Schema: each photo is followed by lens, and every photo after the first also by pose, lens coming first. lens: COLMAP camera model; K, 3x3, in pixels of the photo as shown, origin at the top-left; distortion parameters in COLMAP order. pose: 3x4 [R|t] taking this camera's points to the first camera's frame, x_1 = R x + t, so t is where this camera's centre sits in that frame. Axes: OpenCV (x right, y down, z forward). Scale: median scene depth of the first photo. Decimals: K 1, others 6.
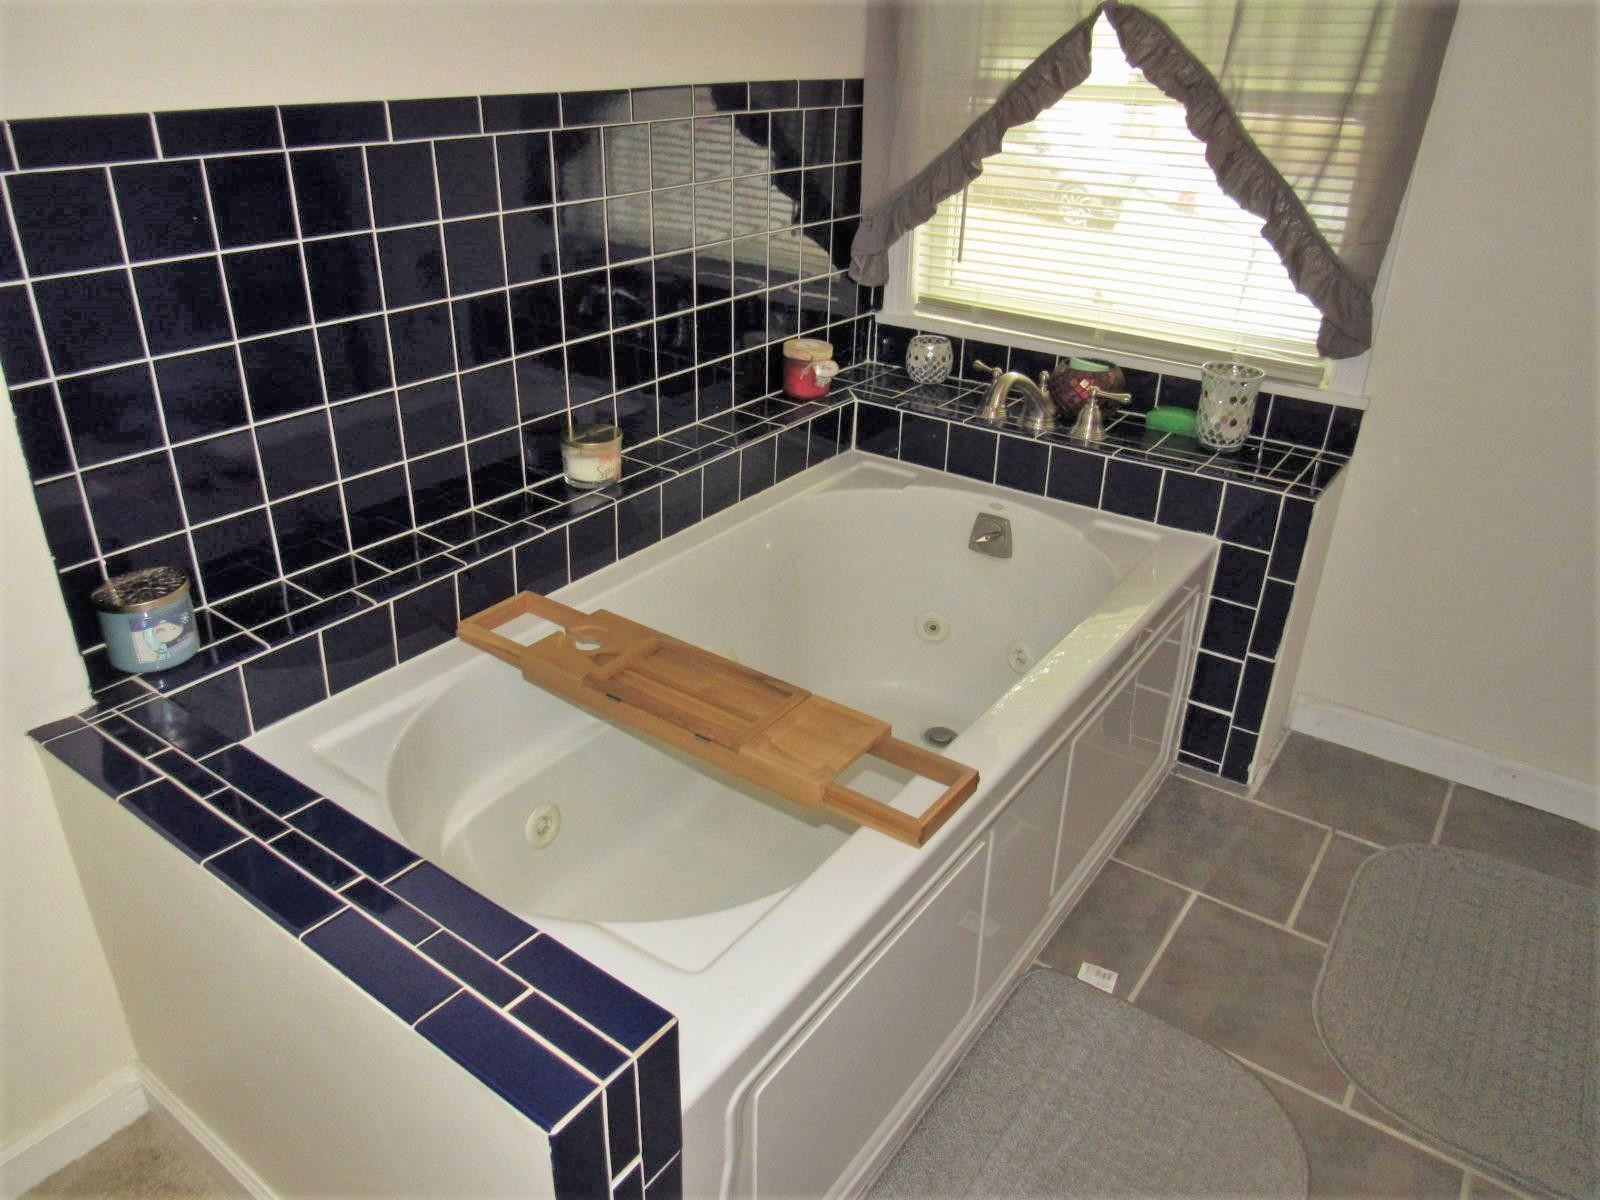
lens RADIAL K [[1148.7, 0, 799.0], [0, 1148.7, 600.4], [0, 0, 1]] dist [-0.040265, 0.043046]
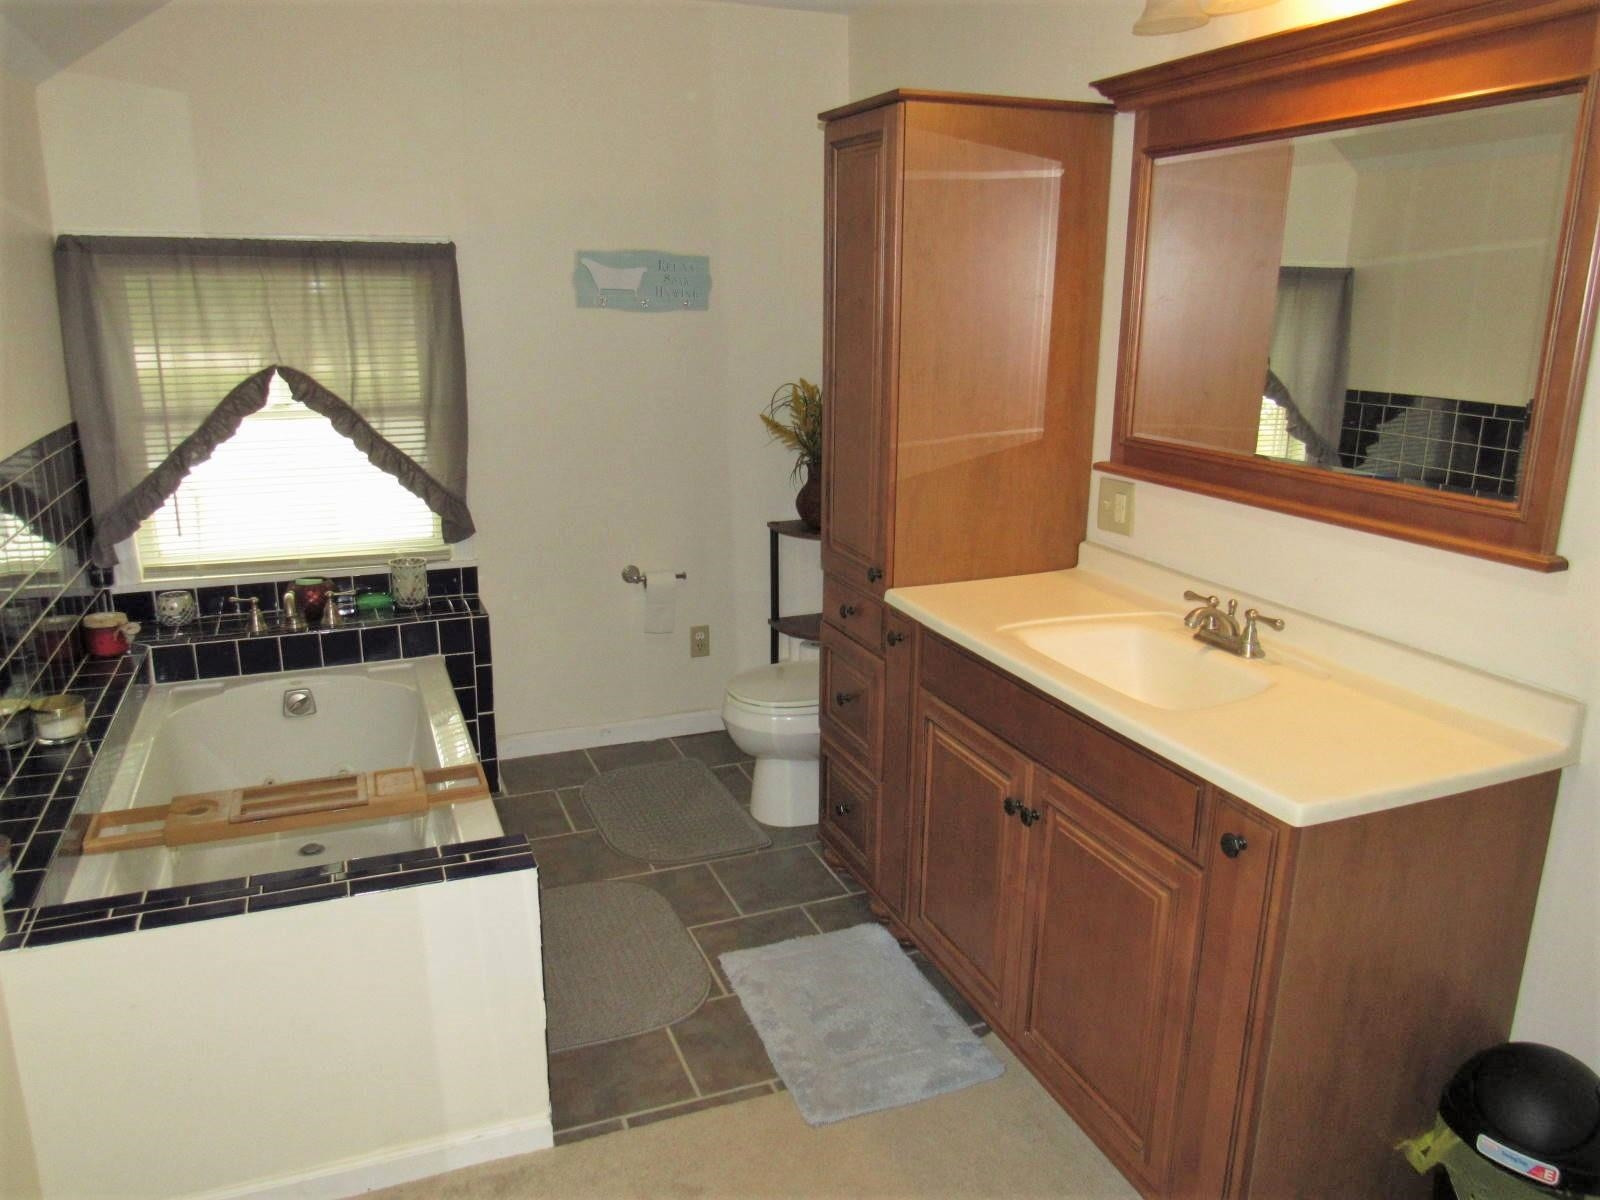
lens RADIAL K [[1148.7, 0, 796.6], [0, 1148.7, 600.6], [0, 0, 1]] dist [-0.040265, 0.043046]
pose [[0.529291, -0.228477, 0.817098, -0.696305], [0.380017, 0.924896, 0.012457, 0.048768], [-0.758577, 0.303917, 0.576364, -0.385078]]
